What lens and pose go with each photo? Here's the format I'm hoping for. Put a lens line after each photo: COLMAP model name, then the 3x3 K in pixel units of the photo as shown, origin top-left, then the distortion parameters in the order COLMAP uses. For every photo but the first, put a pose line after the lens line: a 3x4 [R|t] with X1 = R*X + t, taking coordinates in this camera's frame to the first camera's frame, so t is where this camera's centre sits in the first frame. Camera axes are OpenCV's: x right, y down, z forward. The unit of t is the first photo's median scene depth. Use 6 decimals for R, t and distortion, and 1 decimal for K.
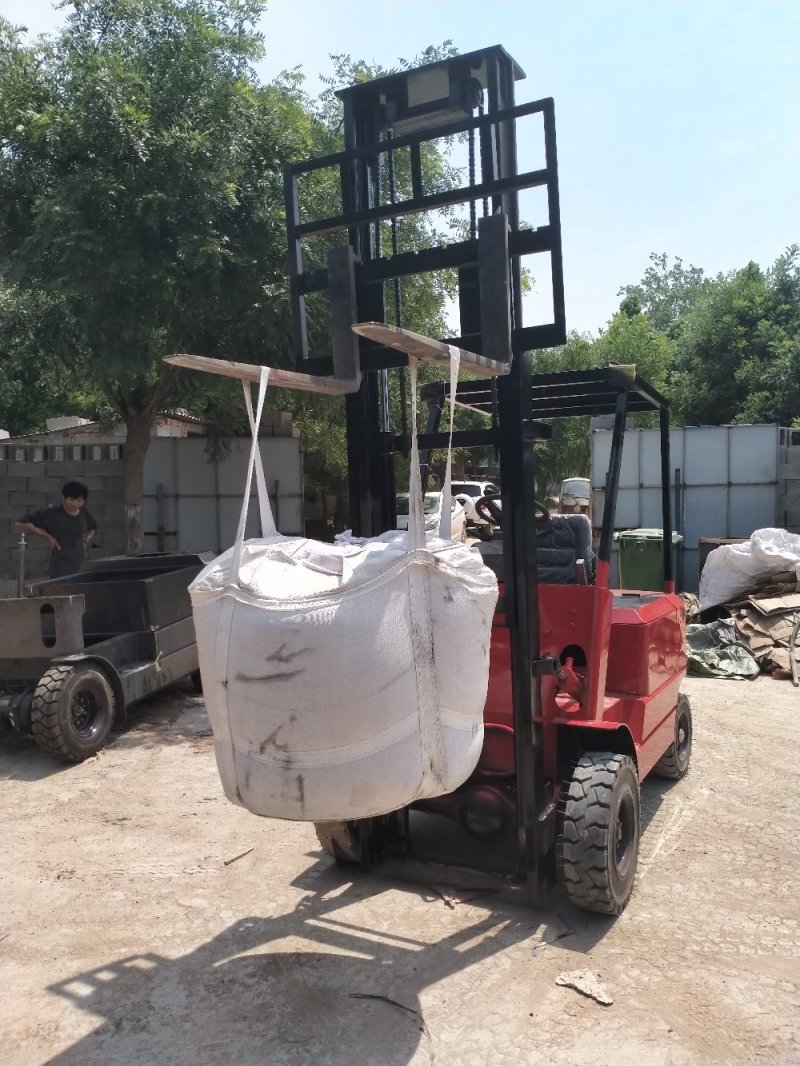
lens RADIAL K [[883.2, 0, 400.0], [0, 883.2, 533.0], [0, 0, 1]] dist [0.008098, -0.009032]
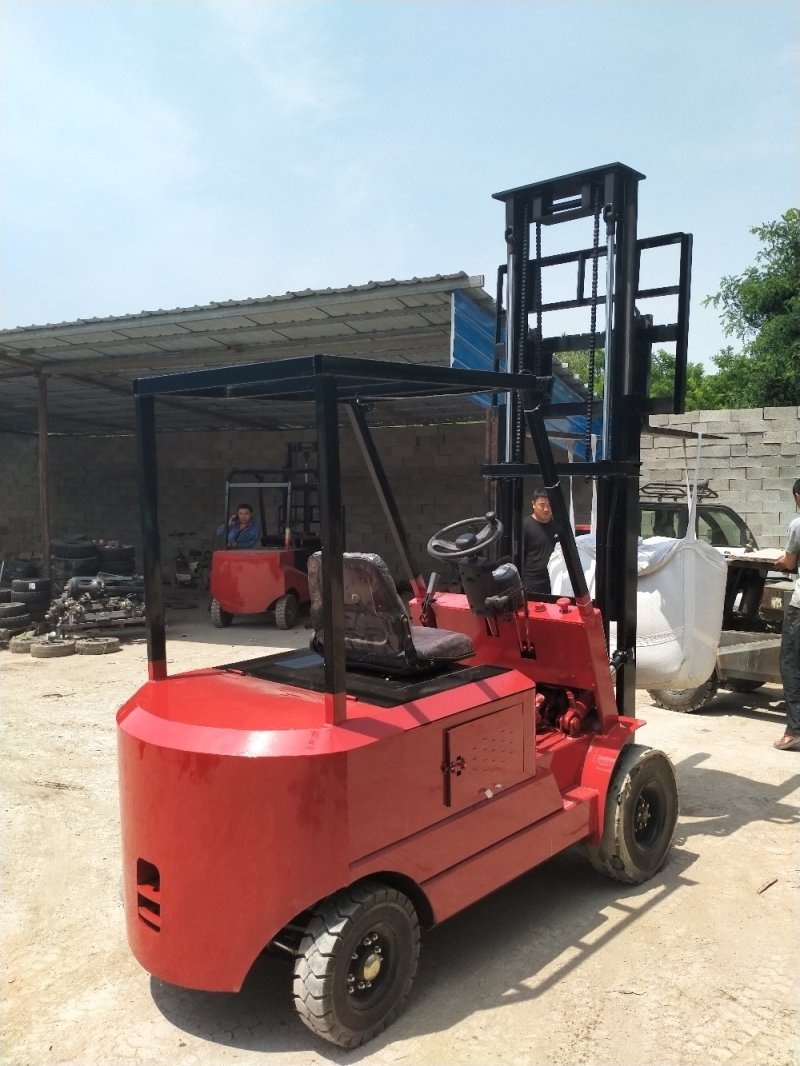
lens RADIAL K [[883.2, 0, 400.0], [0, 883.2, 533.0], [0, 0, 1]] dist [0.008098, -0.009032]
pose [[-0.964948, 0.006538, 0.262361, -0.060300], [0.029269, 0.996134, 0.082825, -0.137949], [-0.260805, 0.087600, -0.961409, 2.442062]]
